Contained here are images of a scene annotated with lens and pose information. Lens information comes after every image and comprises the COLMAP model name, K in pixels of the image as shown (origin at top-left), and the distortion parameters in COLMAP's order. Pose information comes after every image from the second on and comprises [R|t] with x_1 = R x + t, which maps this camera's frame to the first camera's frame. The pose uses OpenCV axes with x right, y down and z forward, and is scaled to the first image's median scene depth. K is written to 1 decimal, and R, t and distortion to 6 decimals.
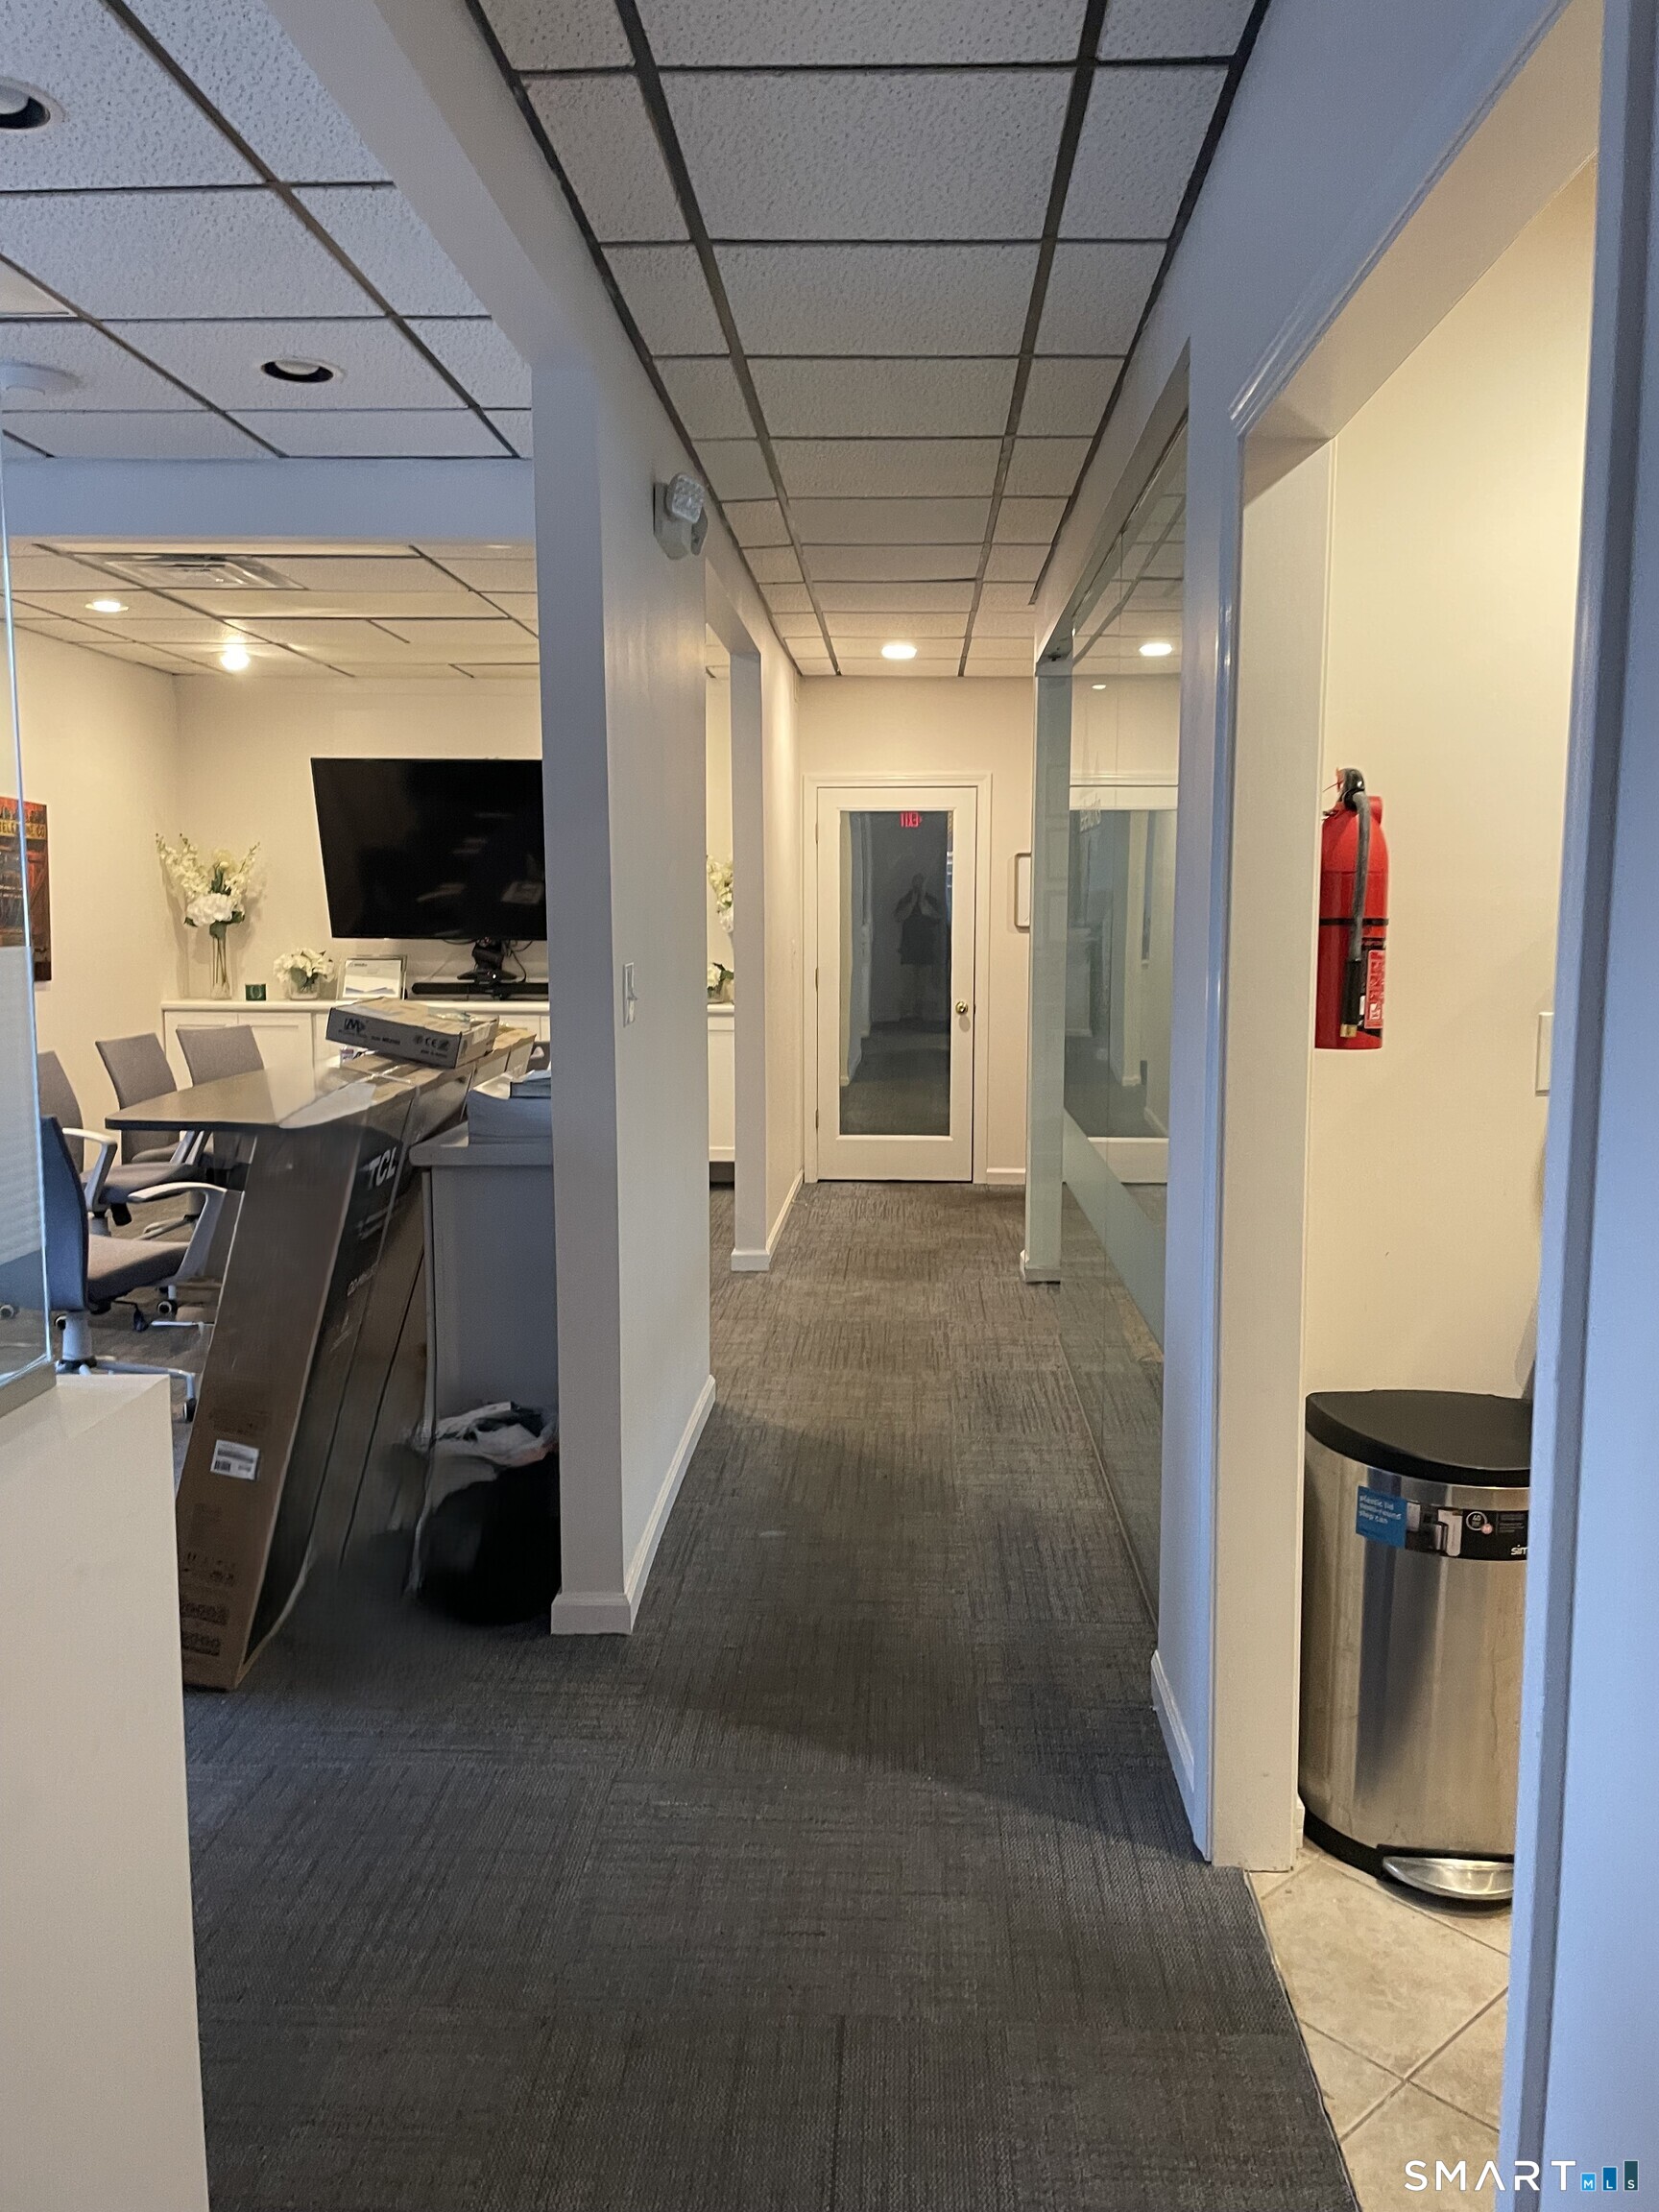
lens RADIAL K [[1647.7, 0, 853.1], [0, 1647.7, 1102.0], [0, 0, 1]] dist [0.078693, -0.107015]
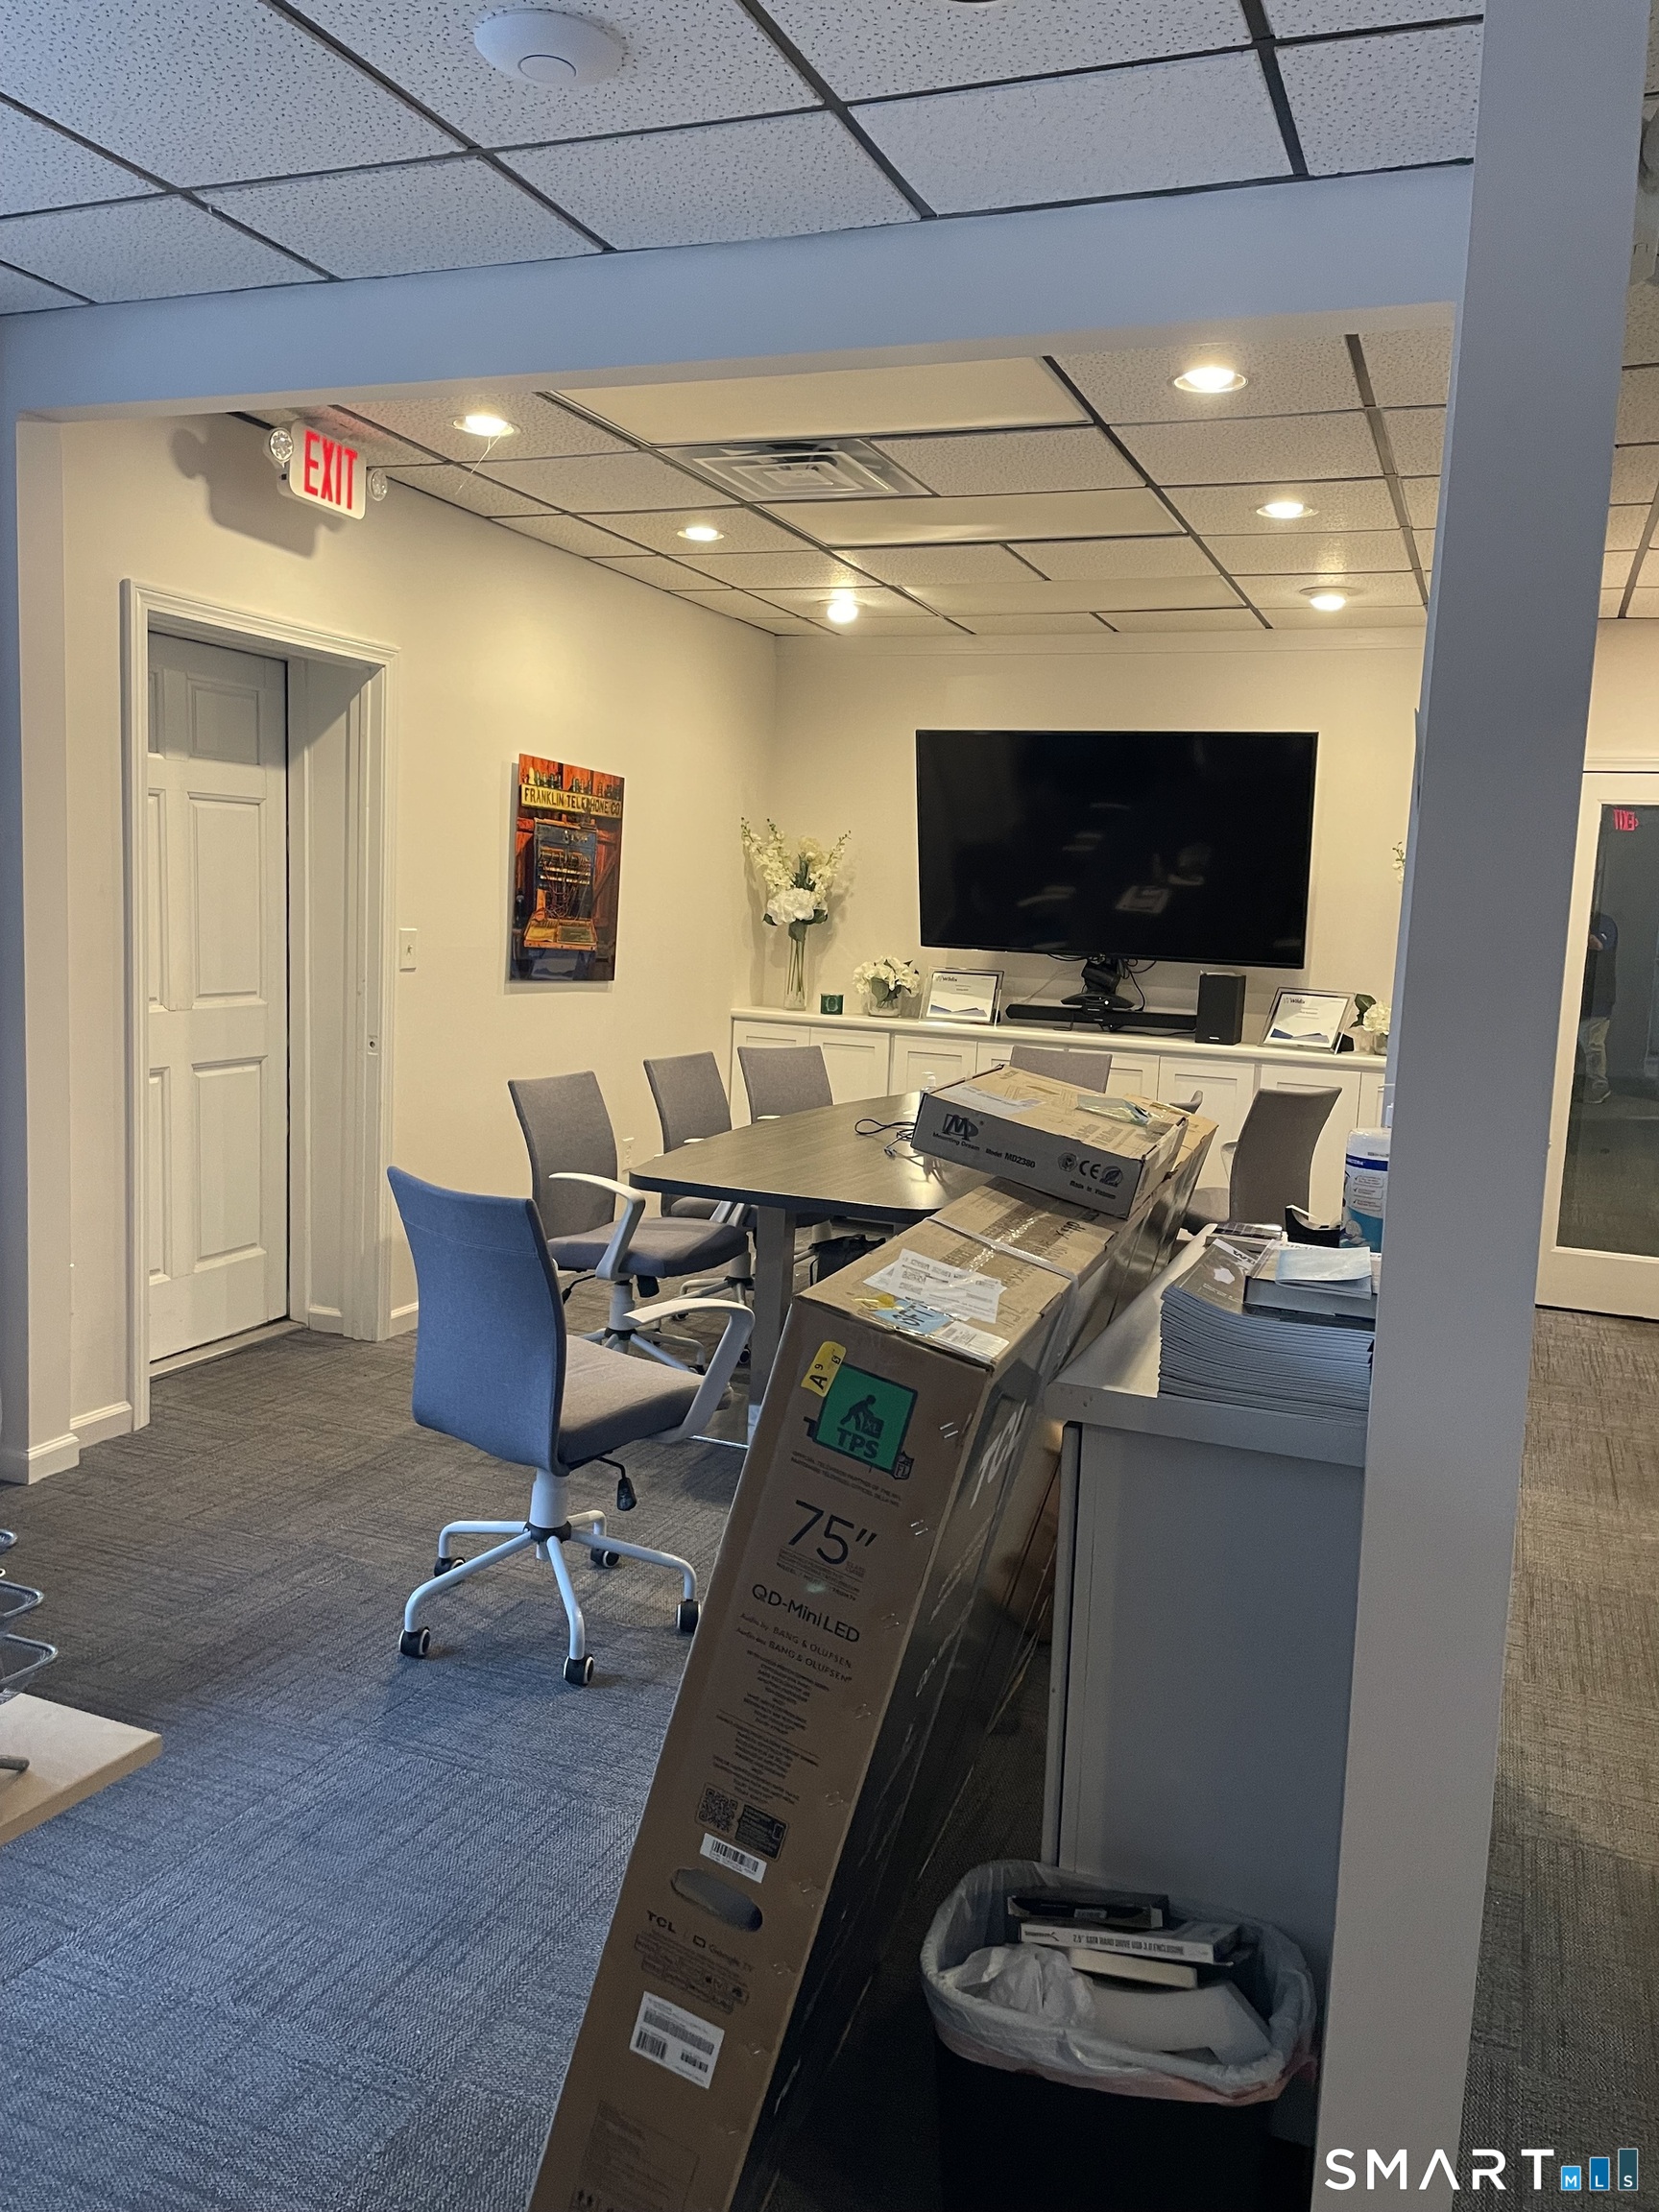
lens RADIAL K [[1671.7, 0, 866.3], [0, 1671.7, 1114.8], [0, 0, 1]] dist [0.145385, -0.149241]
pose [[0.944391, 0.083560, -0.318031, -0.061543], [-0.083022, 0.996431, 0.015272, -0.023685], [0.318172, 0.011981, 0.947957, 0.183238]]
